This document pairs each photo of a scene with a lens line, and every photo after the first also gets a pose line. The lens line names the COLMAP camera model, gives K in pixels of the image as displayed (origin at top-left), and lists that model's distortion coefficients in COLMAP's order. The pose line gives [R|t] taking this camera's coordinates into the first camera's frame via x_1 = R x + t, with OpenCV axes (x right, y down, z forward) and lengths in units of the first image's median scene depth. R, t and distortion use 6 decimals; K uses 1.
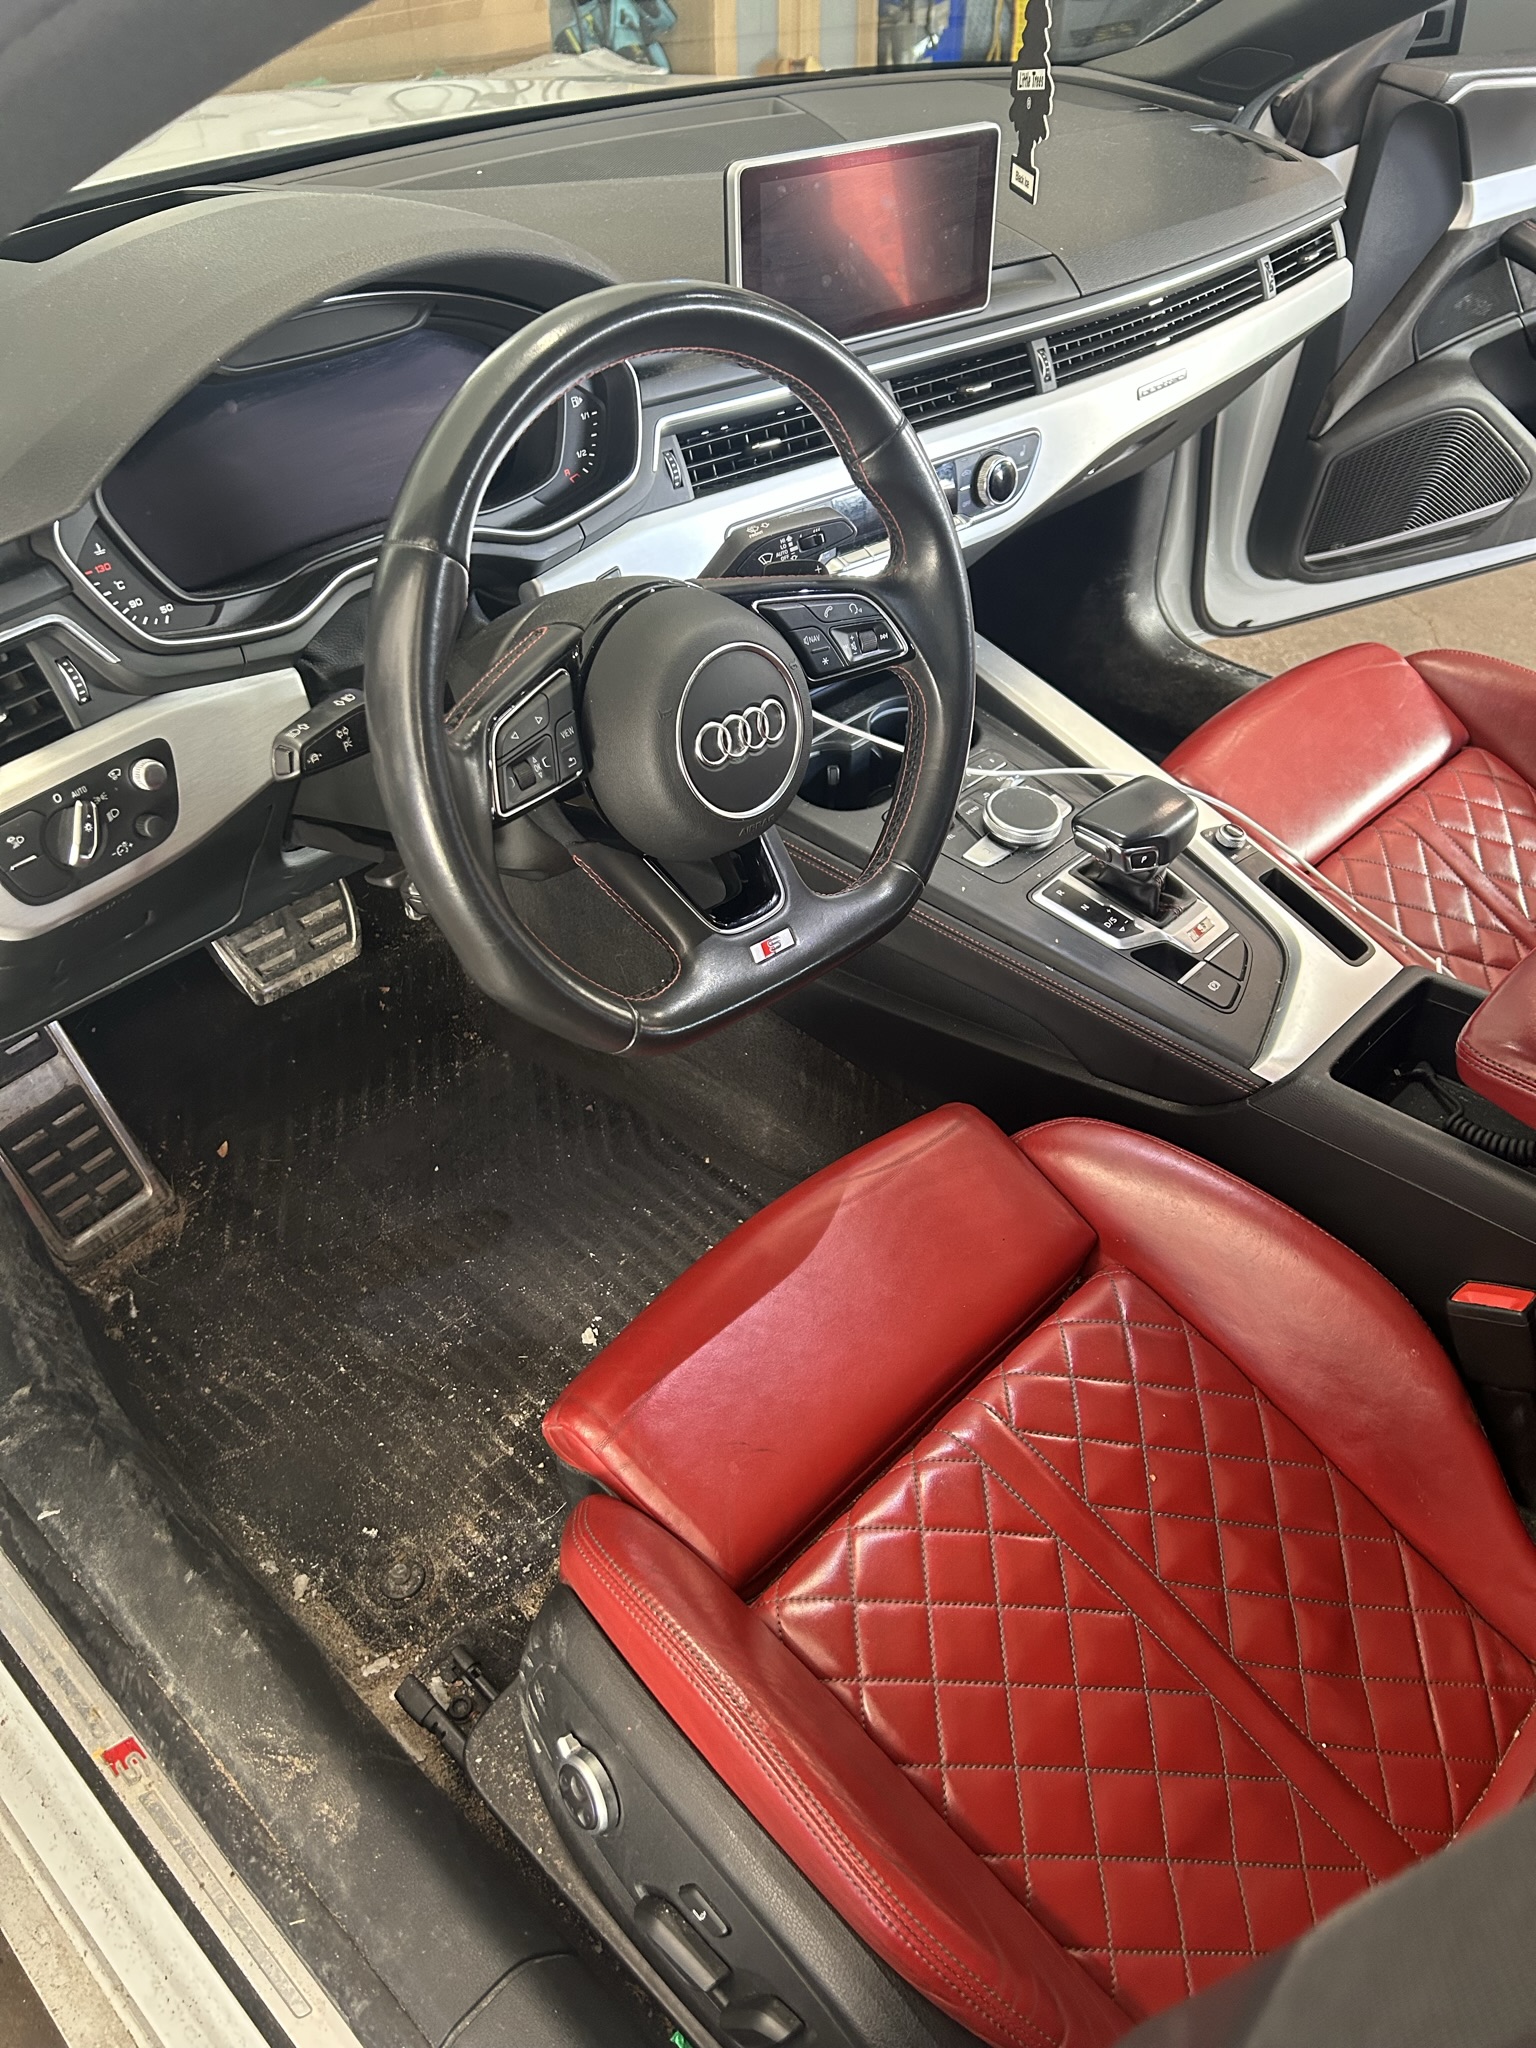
lens RADIAL K [[1552.3, 0, 766.1], [0, 1552.3, 1030.6], [0, 0, 1]] dist [0.036273, -0.048890]
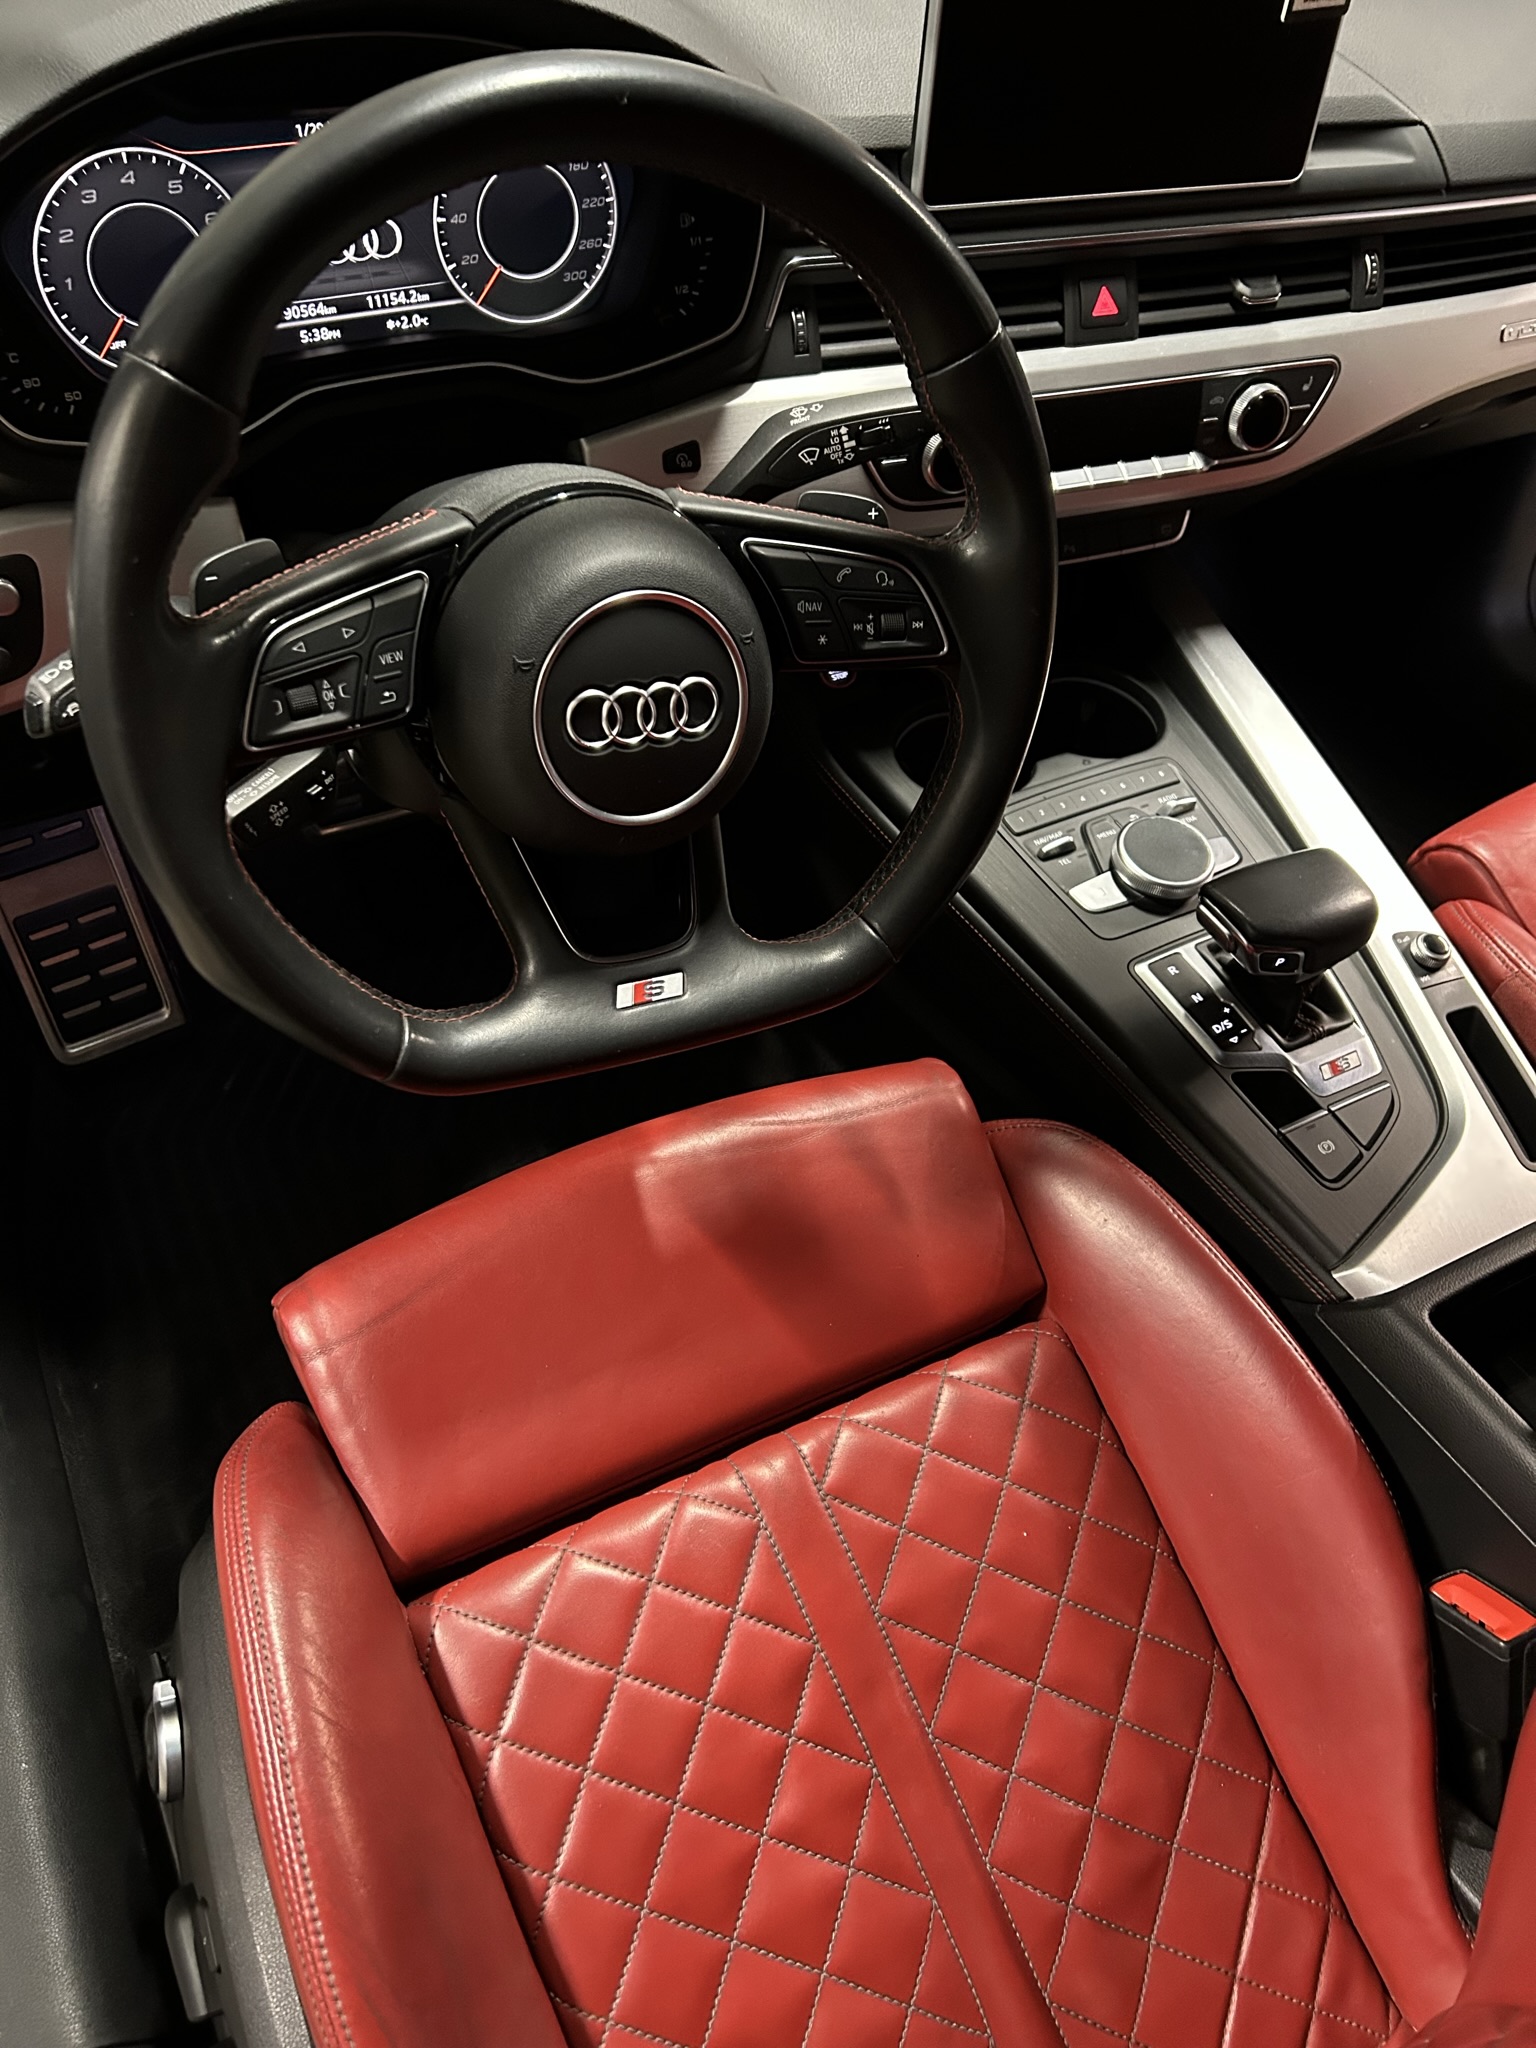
lens RADIAL K [[1552.3, 0, 754.3], [0, 1552.3, 1030.2], [0, 0, 1]] dist [0.036273, -0.048890]
pose [[0.945614, 0.261721, -0.193176, 0.150479], [-0.242160, 0.962891, 0.119165, -0.102490], [0.217195, -0.065905, 0.973901, 0.197055]]
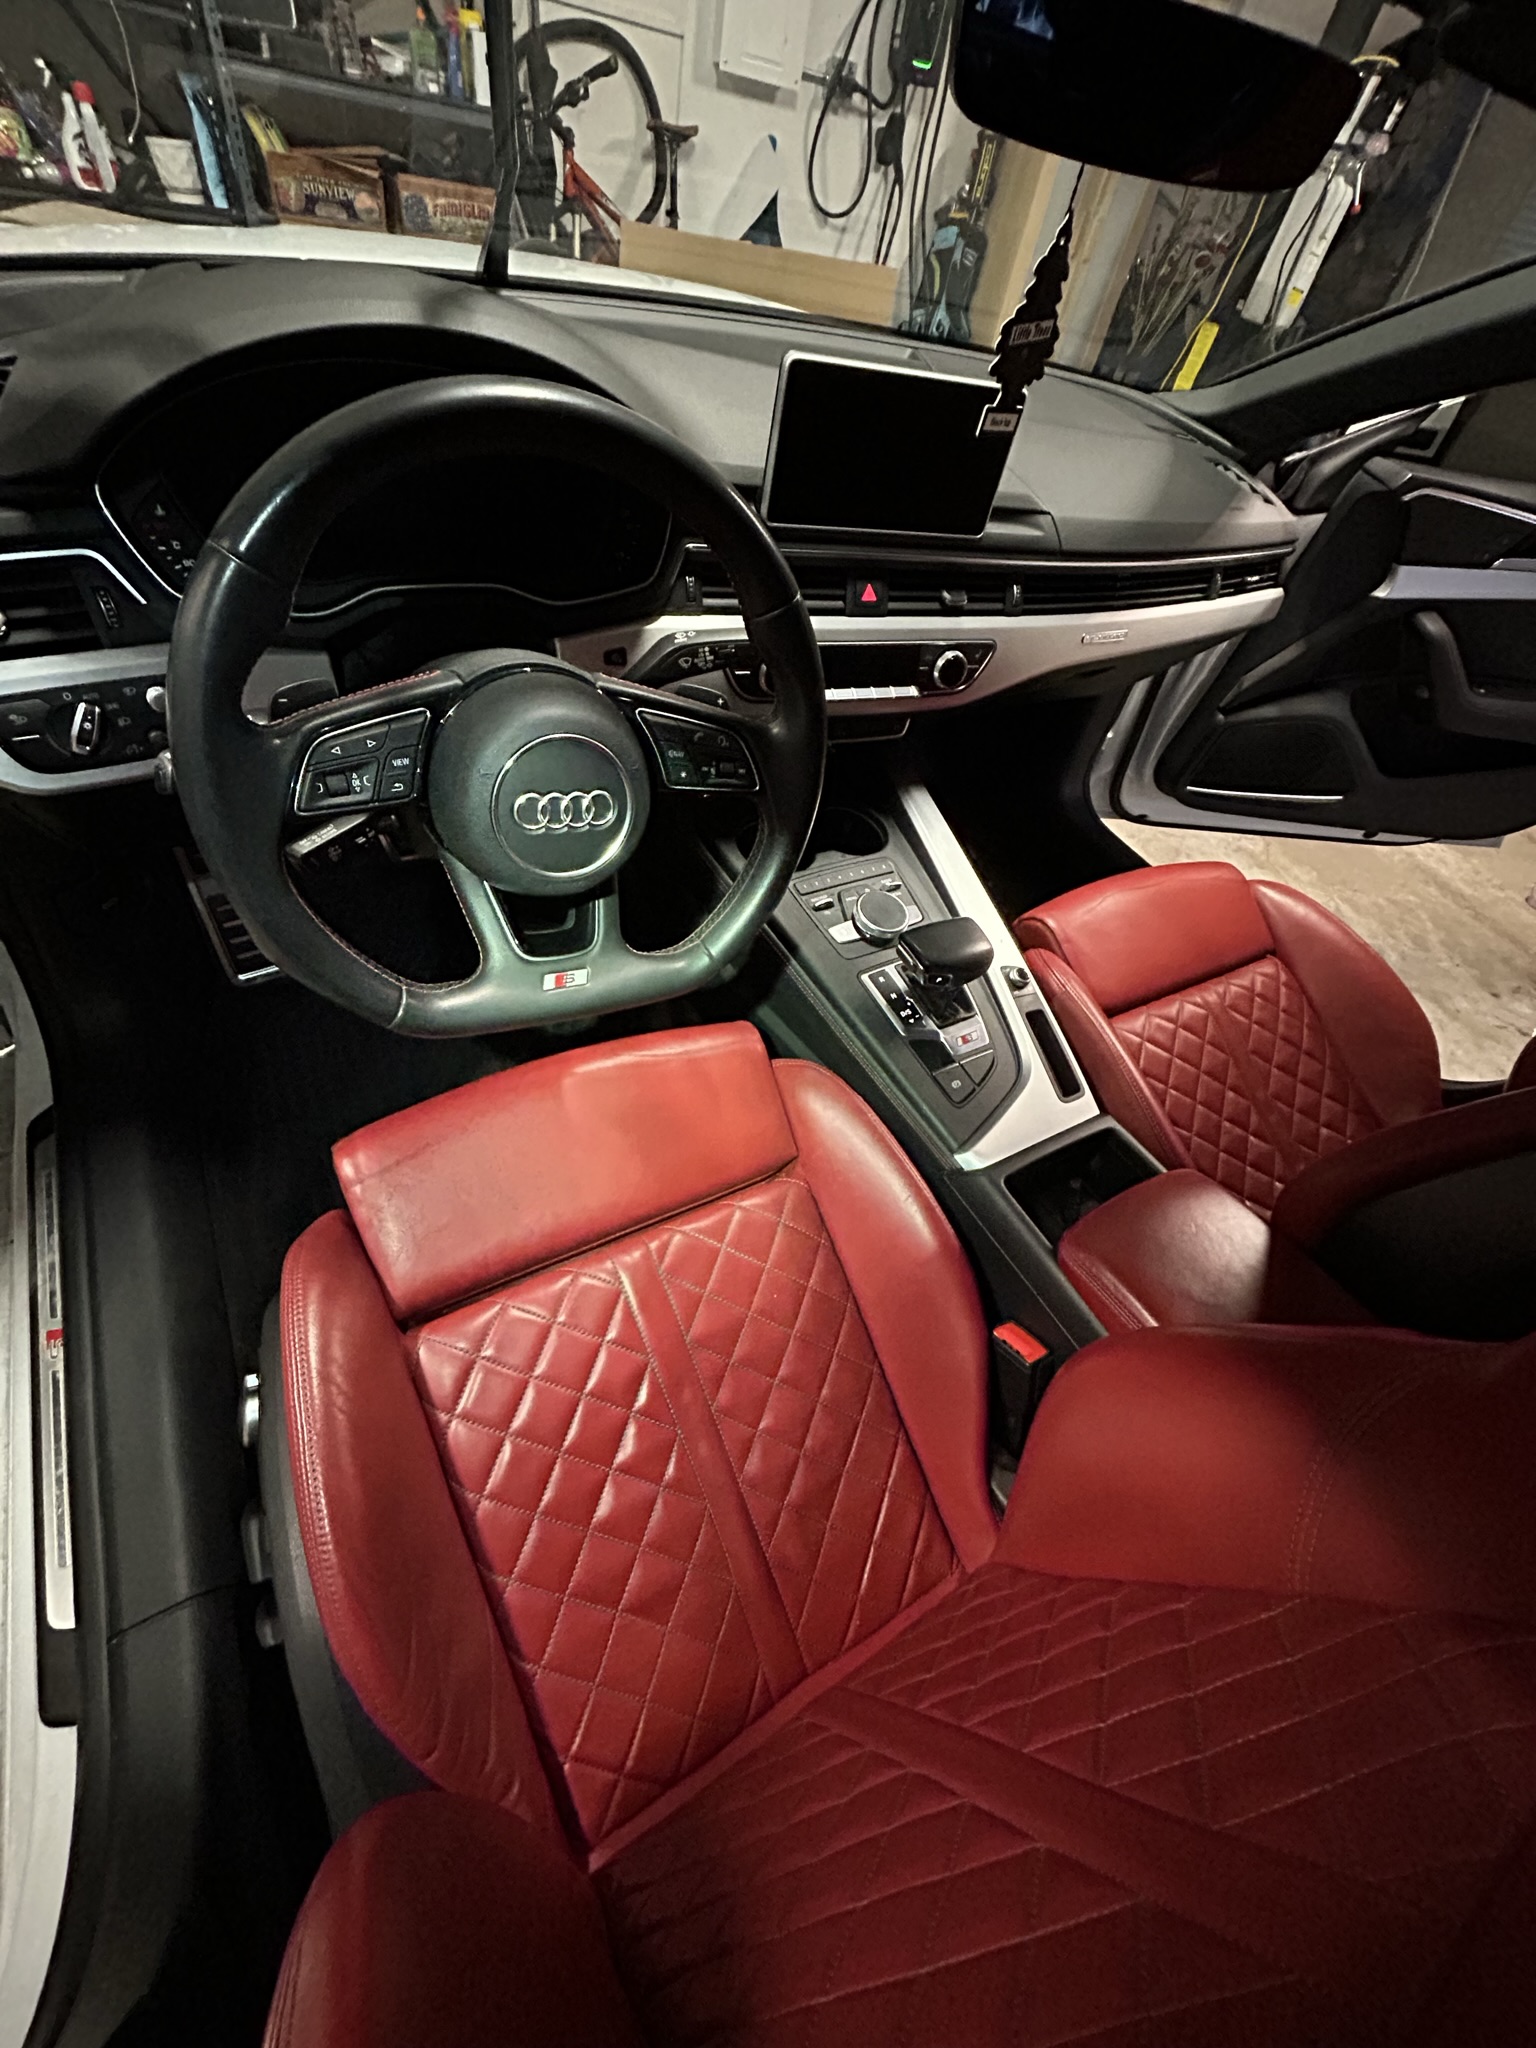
lens RADIAL K [[826.7, 0, 768.6], [0, 826.7, 1016.1], [0, 0, 1]] dist [-0.005678, 0.000789]
pose [[0.942901, 0.325509, -0.070587, 0.158127], [-0.314991, 0.940334, 0.128658, -0.121084], [0.108254, -0.099077, 0.989174, 0.261748]]
